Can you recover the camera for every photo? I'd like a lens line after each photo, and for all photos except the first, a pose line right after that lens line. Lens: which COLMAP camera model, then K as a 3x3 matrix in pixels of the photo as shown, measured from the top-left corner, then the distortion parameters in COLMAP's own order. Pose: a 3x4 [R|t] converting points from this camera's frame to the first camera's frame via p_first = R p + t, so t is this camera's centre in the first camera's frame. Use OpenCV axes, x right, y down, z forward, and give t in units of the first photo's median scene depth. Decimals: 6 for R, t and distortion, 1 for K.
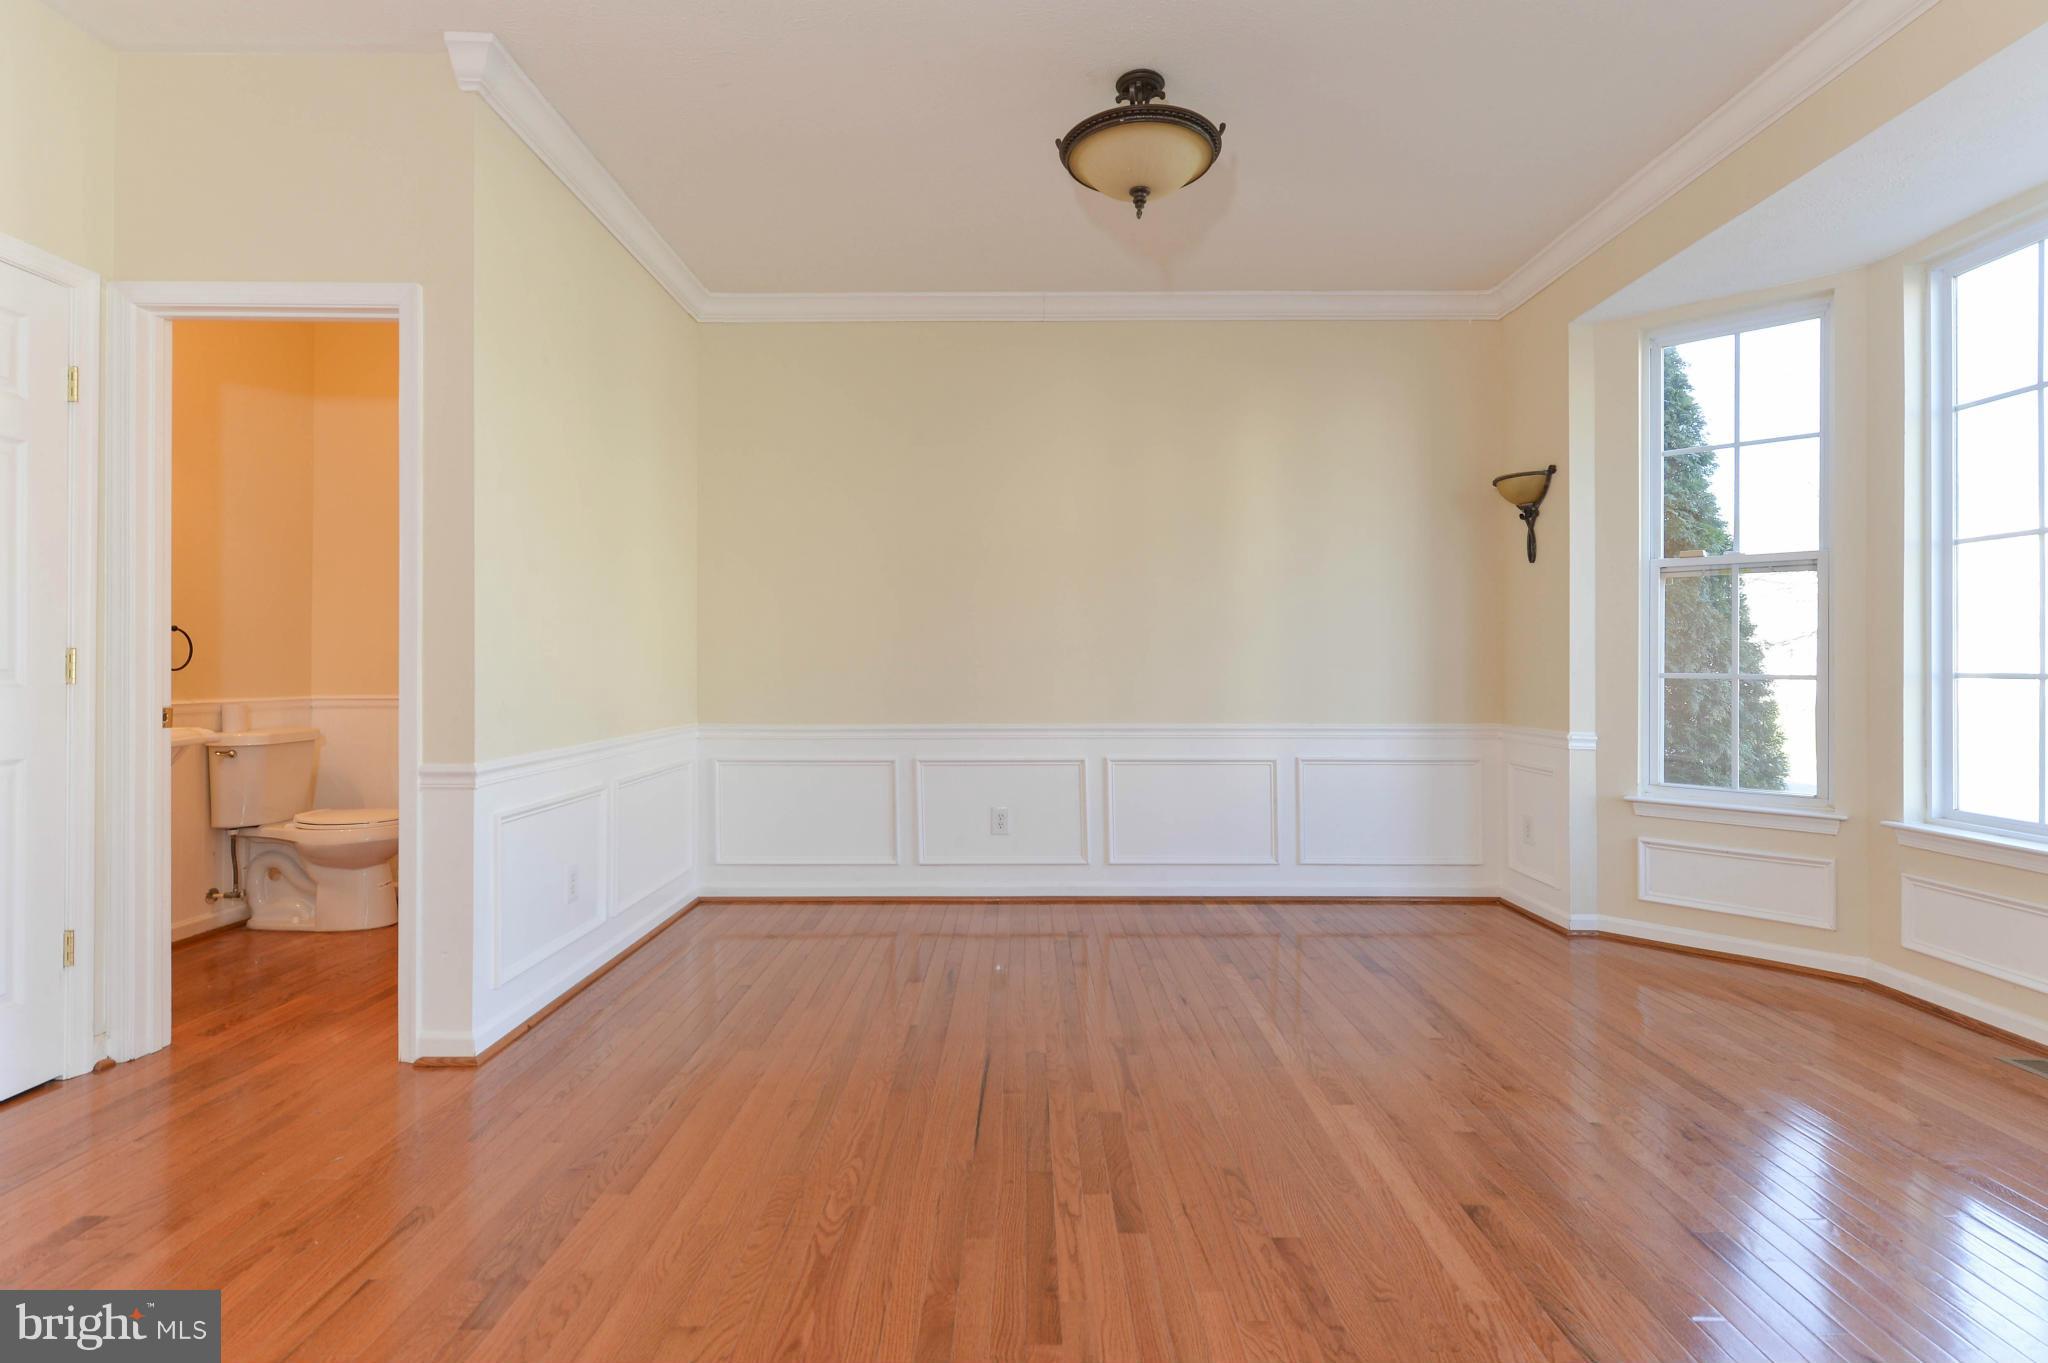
lens RADIAL K [[983.6, 0, 1019.5], [0, 983.6, 663.6], [0, 0, 1]] dist [0.003655, 0.000393]
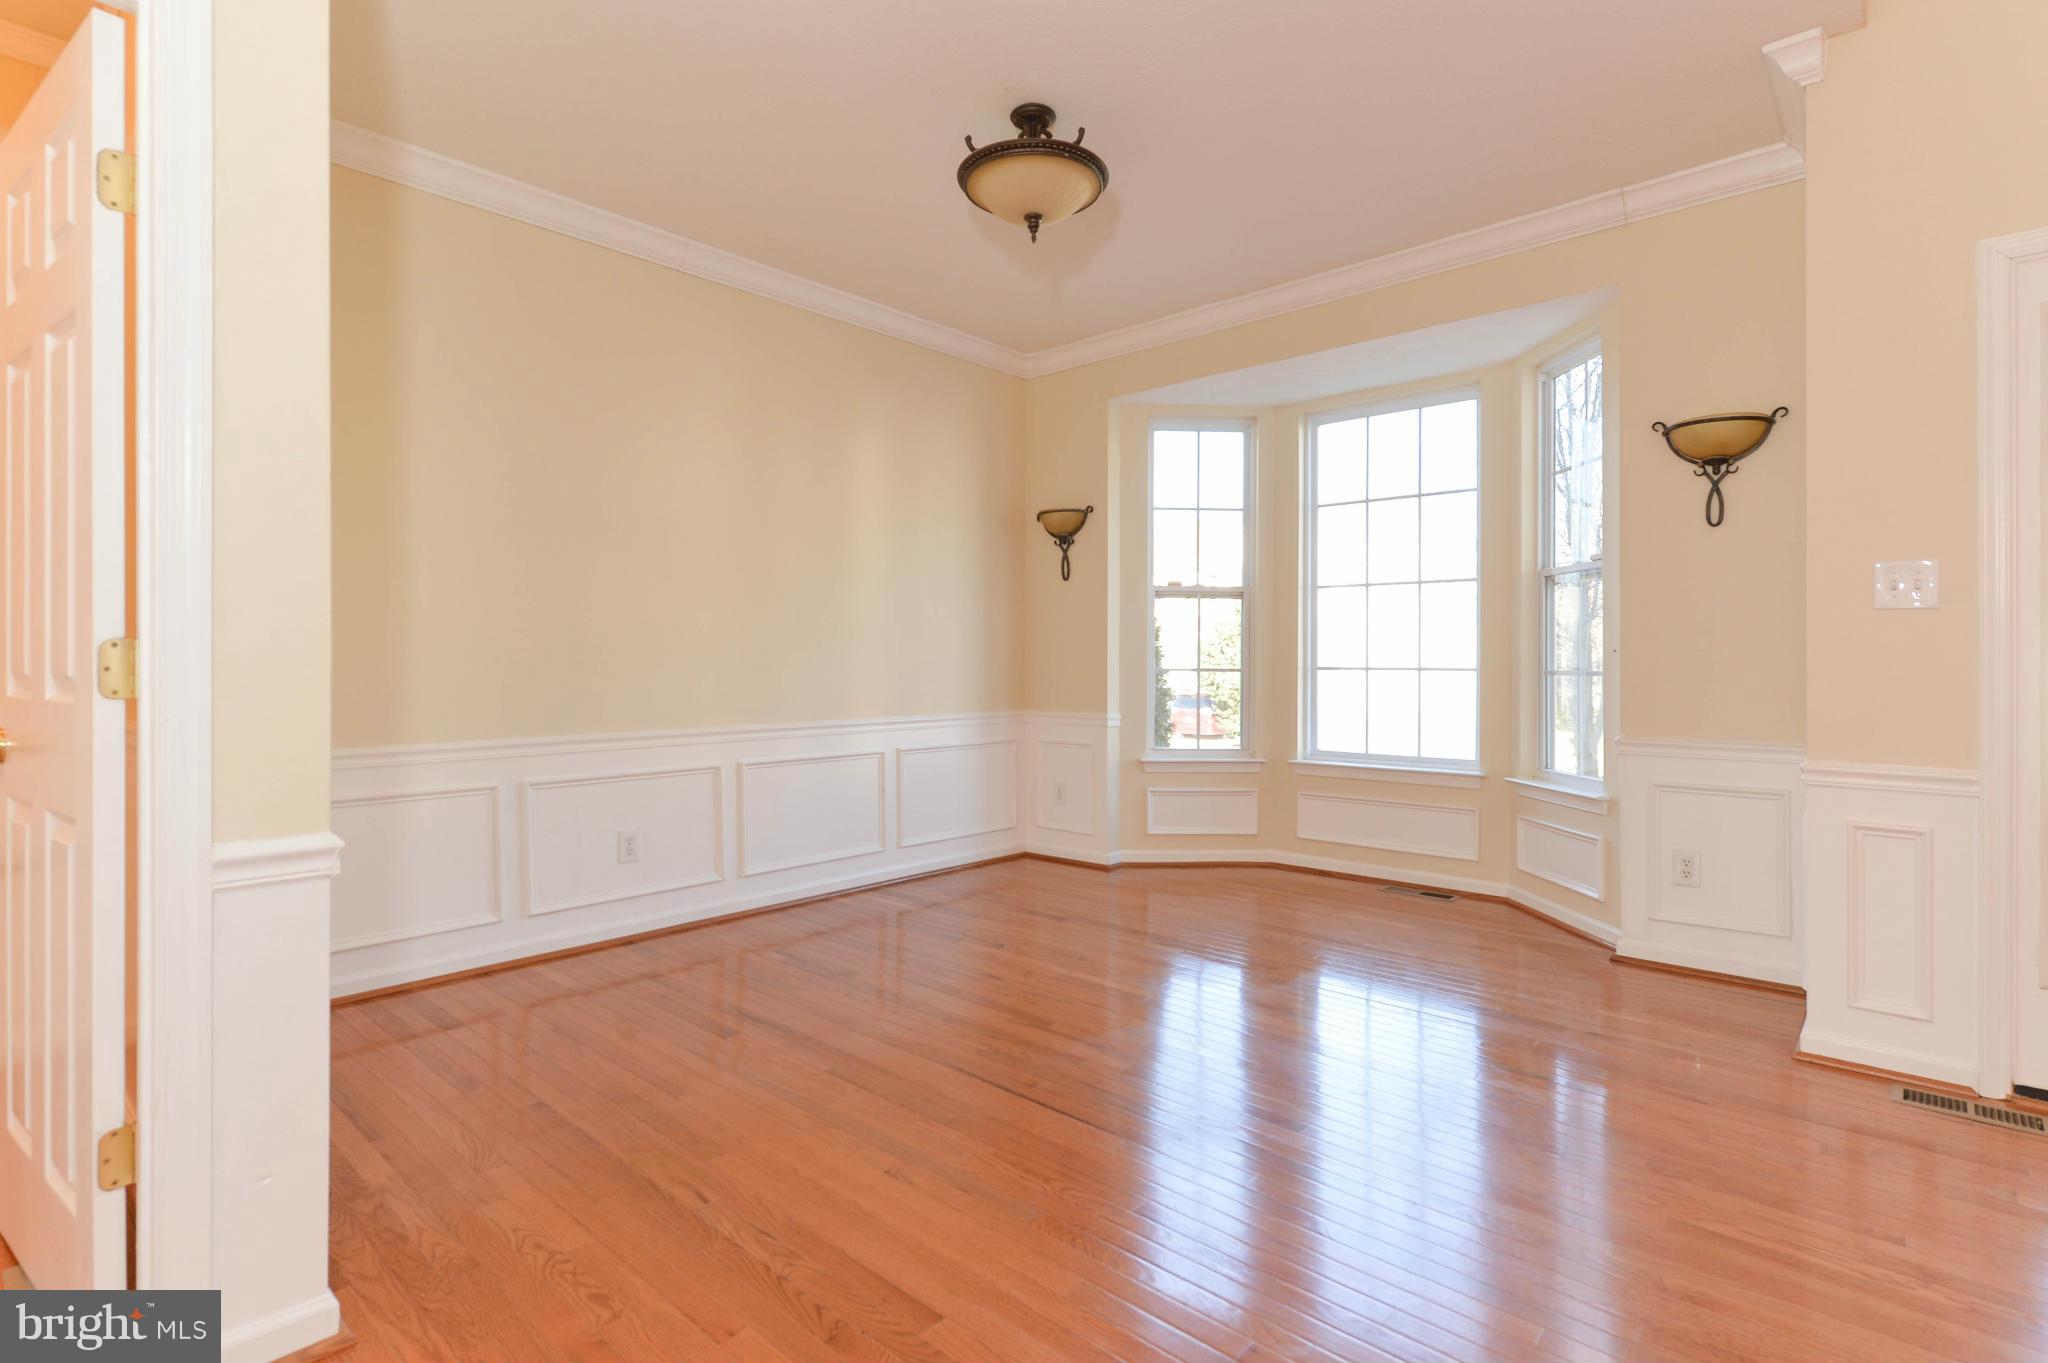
lens RADIAL K [[983.6, 0, 1019.5], [0, 983.6, 663.6], [0, 0, 1]] dist [0.003655, 0.000393]
pose [[0.675309, -0.001892, 0.737533, -0.491534], [-0.001040, 0.999993, 0.003517, -0.000861], [-0.737535, -0.003142, 0.675302, 0.212349]]
